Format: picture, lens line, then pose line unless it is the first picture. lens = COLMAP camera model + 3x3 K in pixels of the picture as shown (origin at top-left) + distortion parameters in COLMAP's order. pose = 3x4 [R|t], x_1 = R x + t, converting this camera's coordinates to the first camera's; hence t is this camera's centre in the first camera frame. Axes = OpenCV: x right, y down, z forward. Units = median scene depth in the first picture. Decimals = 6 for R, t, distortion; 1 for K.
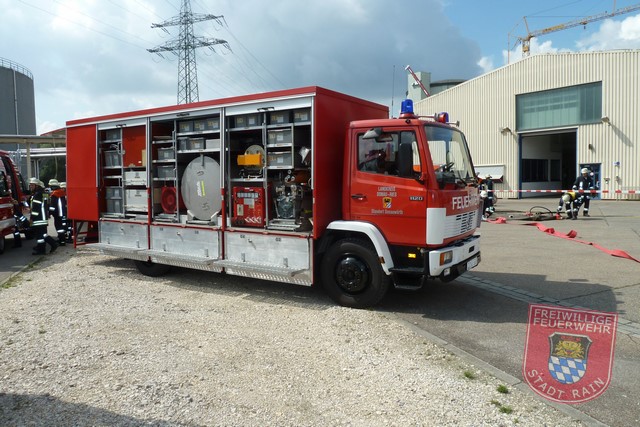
lens RADIAL K [[461.5, 0, 322.6], [0, 461.5, 213.8], [0, 0, 1]] dist [-0.027920, -0.004877]
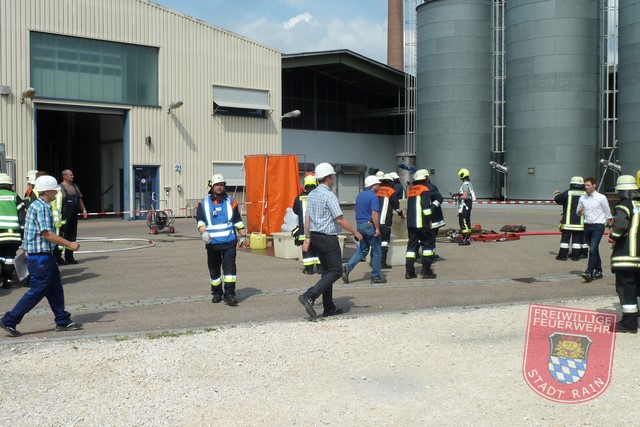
lens RADIAL K [[752.3, 0, 318.6], [0, 752.3, 211.1], [0, 0, 1]] dist [-0.014711, 0.000000]
pose [[-0.035467, -0.016081, 0.999241, -0.589037], [0.069608, 0.997402, 0.018522, -0.050619], [-0.996944, 0.070212, -0.034256, 0.878983]]
